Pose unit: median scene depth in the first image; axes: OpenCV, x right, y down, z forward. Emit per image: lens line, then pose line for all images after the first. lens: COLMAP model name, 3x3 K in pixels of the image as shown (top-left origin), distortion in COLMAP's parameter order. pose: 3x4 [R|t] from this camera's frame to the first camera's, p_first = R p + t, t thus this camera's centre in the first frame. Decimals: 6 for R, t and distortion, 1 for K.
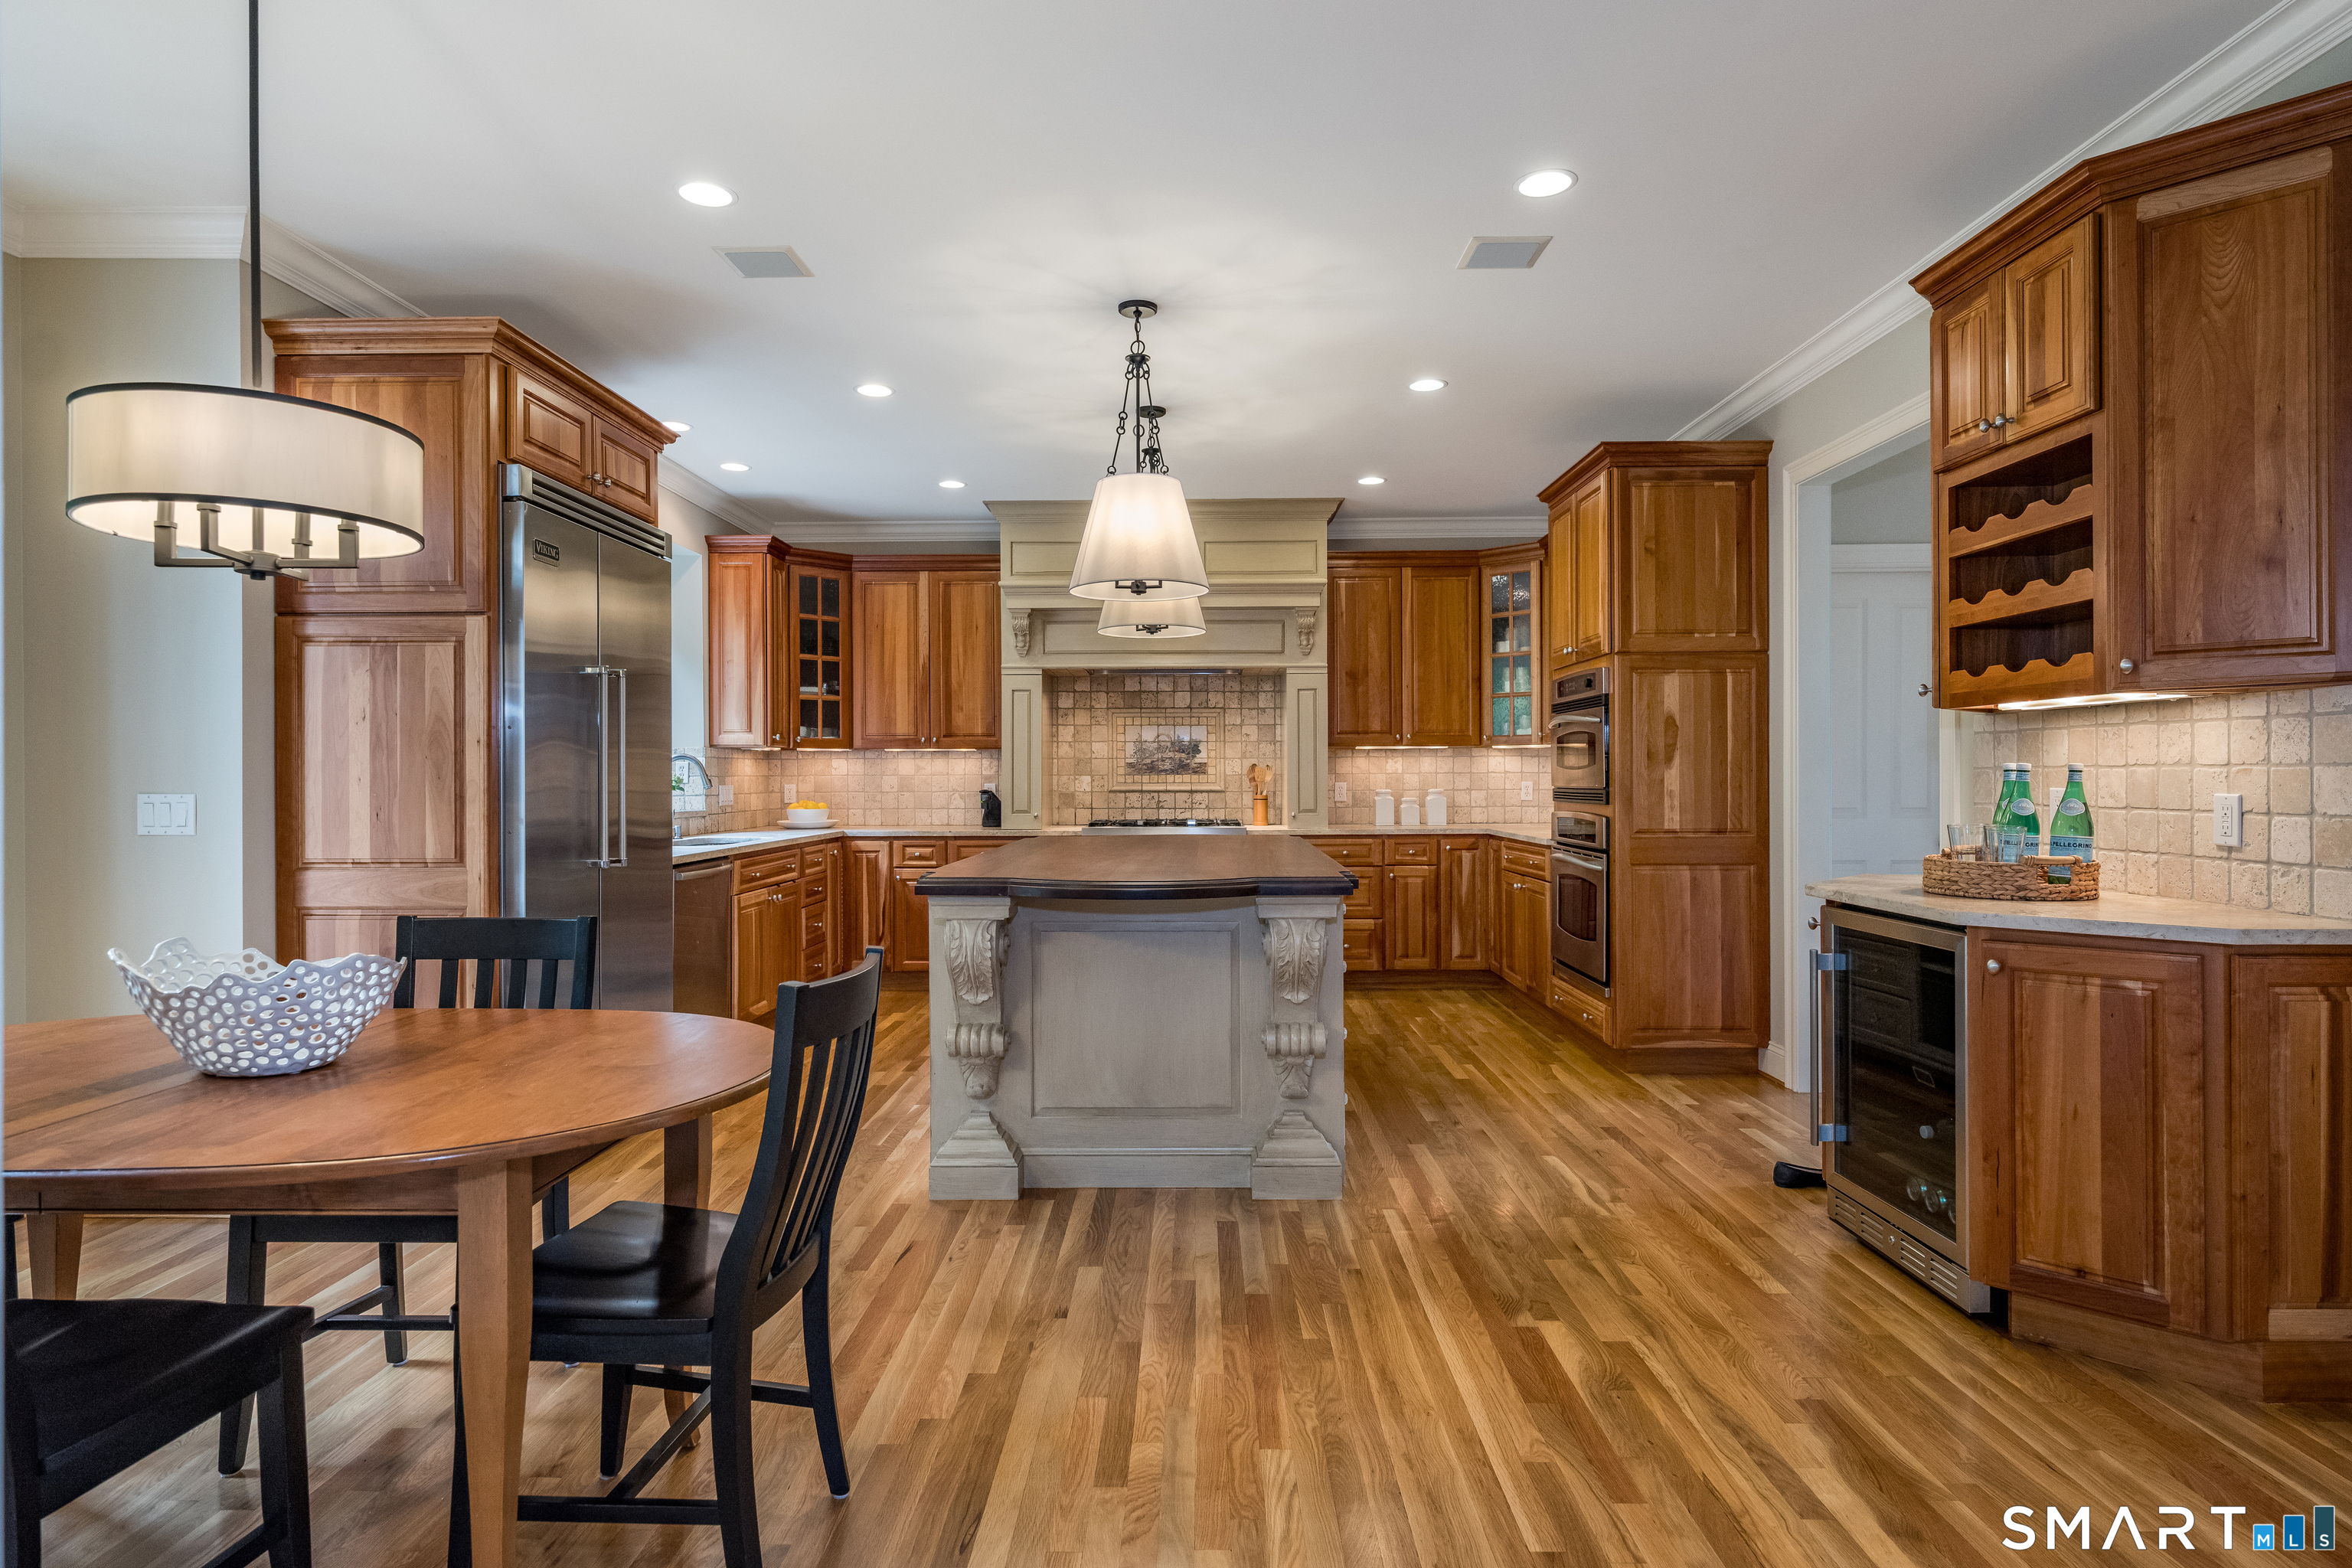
lens RADIAL K [[1293.5, 0, 1180.1], [0, 1293.5, 769.8], [0, 0, 1]] dist [0.002724, -0.000479]
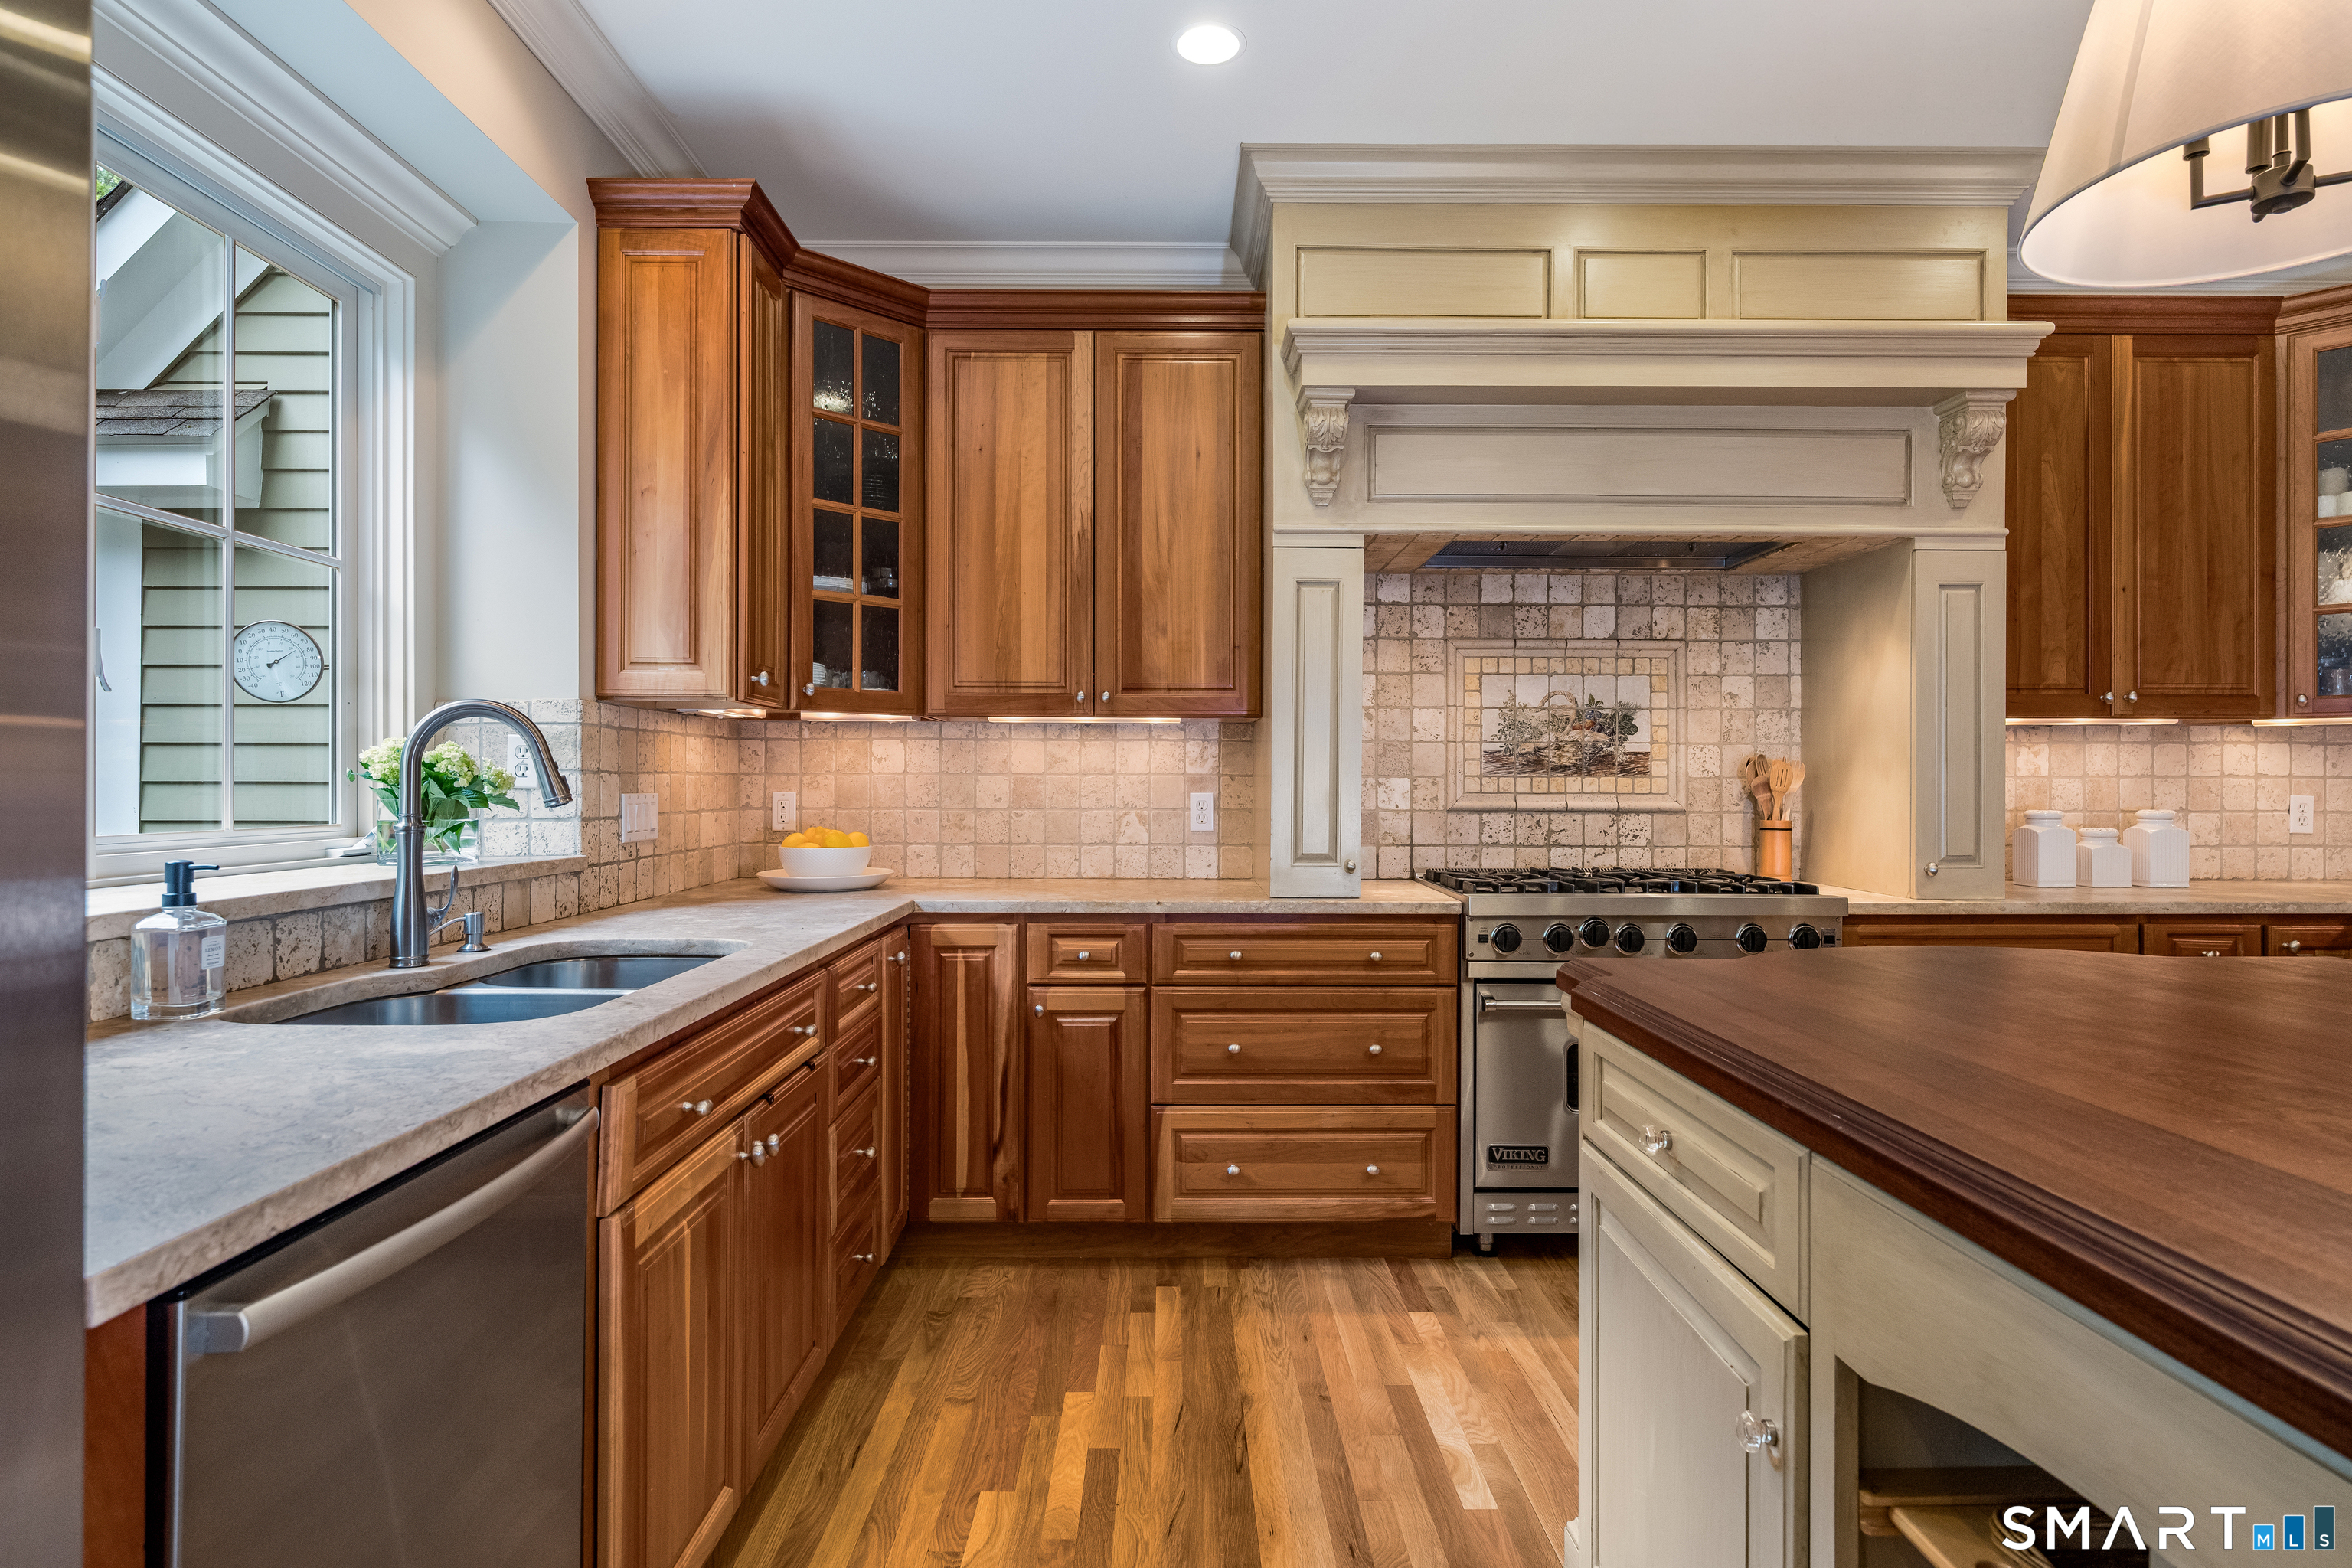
lens RADIAL K [[1293.5, 0, 1180.1], [0, 1293.5, 769.8], [0, 0, 1]] dist [0.002724, -0.000479]
pose [[0.999732, 0.006422, 0.022233, -0.172773], [-0.006297, 0.999964, -0.005688, 0.005169], [-0.022269, 0.005547, 0.999737, 0.539984]]
